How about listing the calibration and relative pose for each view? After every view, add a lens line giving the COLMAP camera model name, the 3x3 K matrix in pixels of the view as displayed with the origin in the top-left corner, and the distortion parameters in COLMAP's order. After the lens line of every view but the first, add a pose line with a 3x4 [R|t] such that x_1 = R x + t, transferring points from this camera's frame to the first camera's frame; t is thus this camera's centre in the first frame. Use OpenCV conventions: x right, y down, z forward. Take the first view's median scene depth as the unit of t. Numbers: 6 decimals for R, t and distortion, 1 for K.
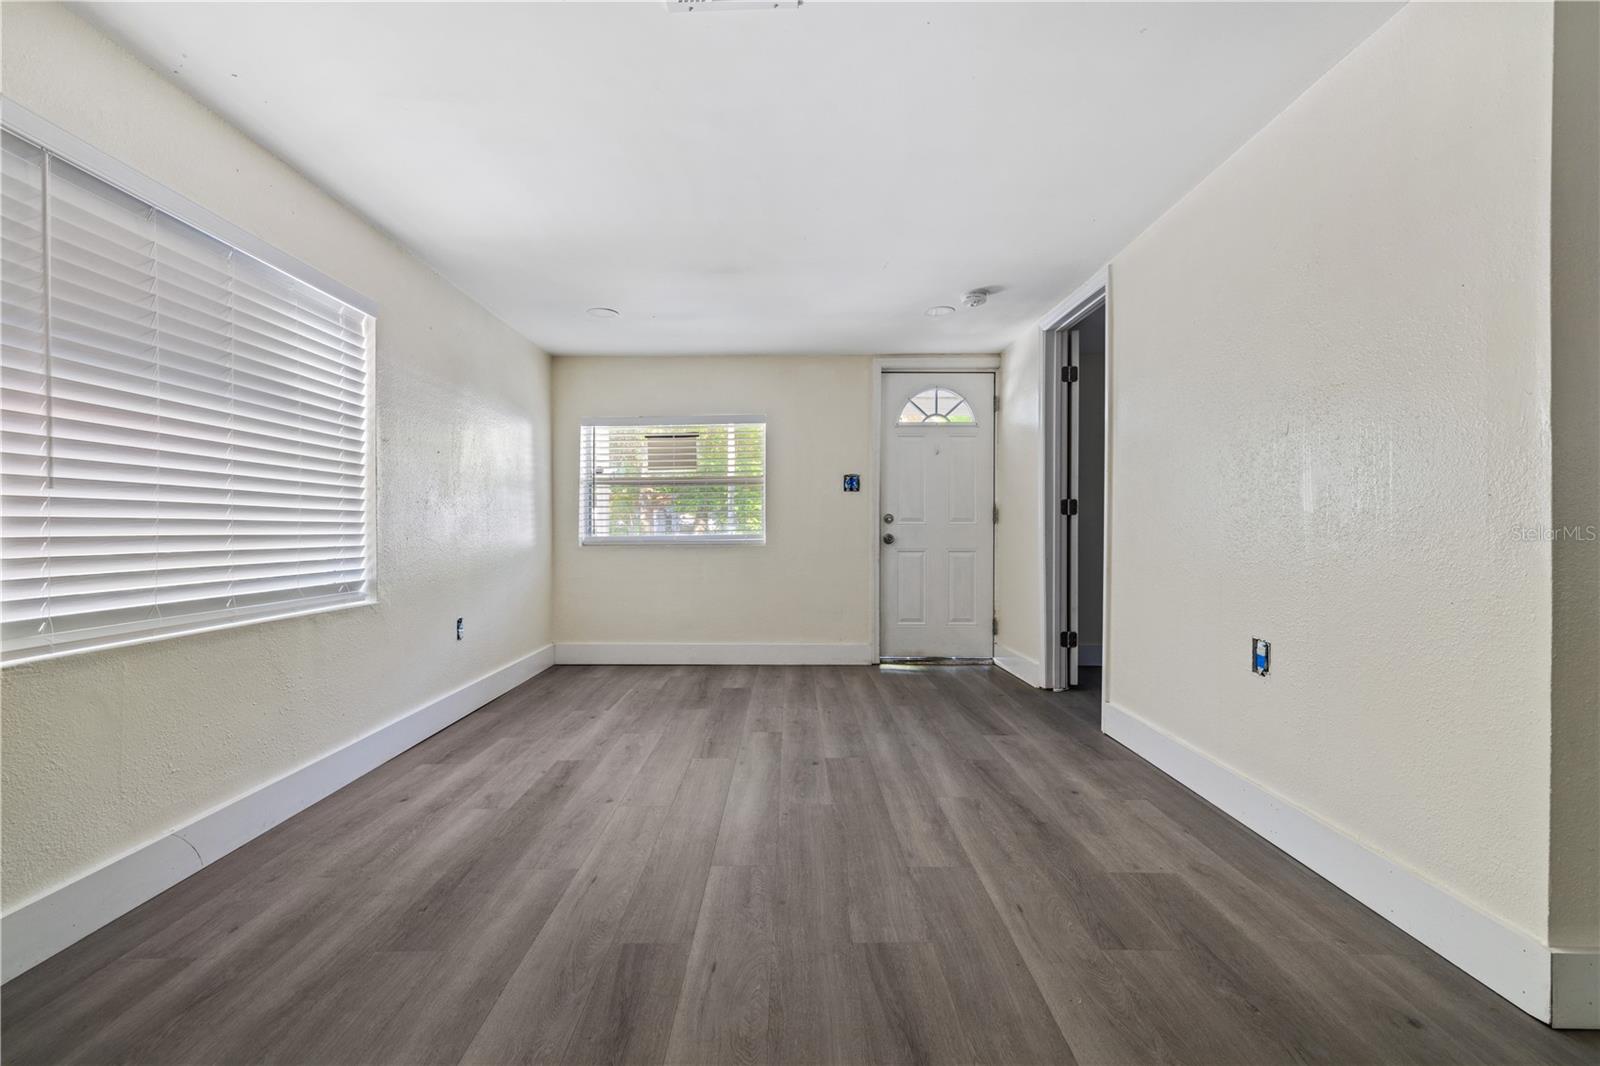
lens RADIAL K [[690.9, 0, 789.2], [0, 690.9, 533.7], [0, 0, 1]] dist [0.002502, -0.000514]
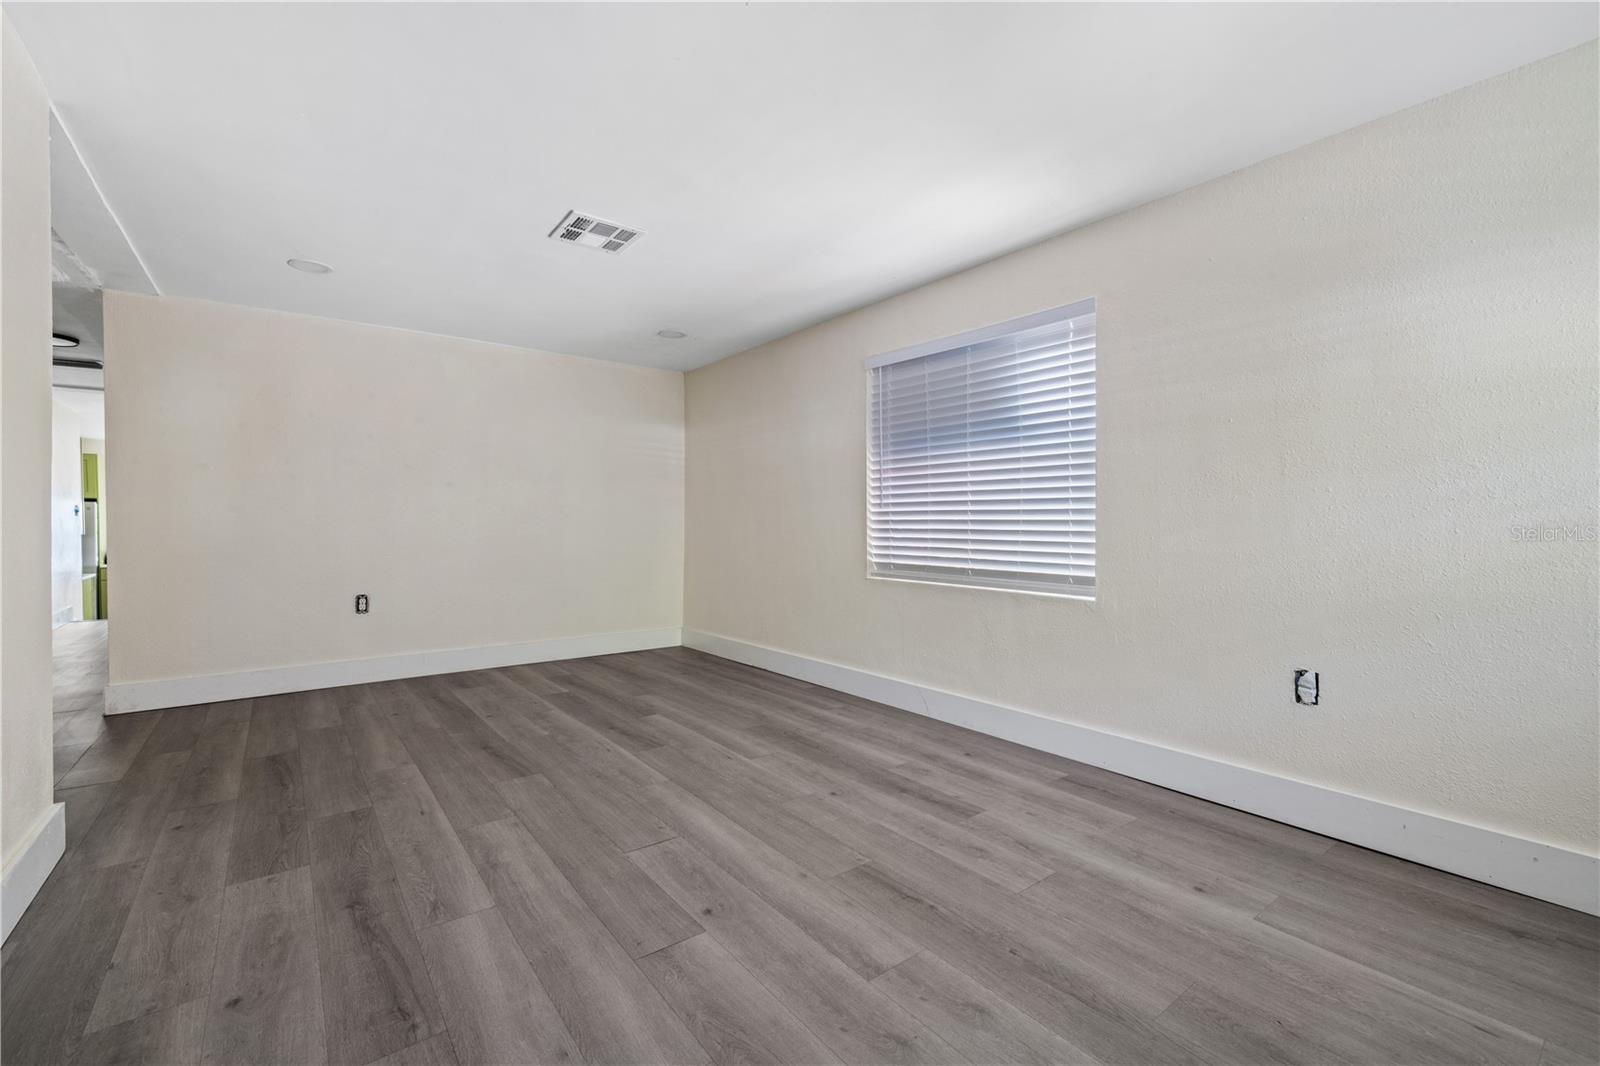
lens RADIAL K [[690.9, 0, 784.5], [0, 690.9, 527.6], [0, 0, 1]] dist [0.002502, -0.000514]
pose [[-0.805774, 0.004335, -0.592208, 0.429043], [-0.004489, 0.999900, 0.013428, -0.019992], [0.592207, 0.013479, -0.805673, 1.905536]]
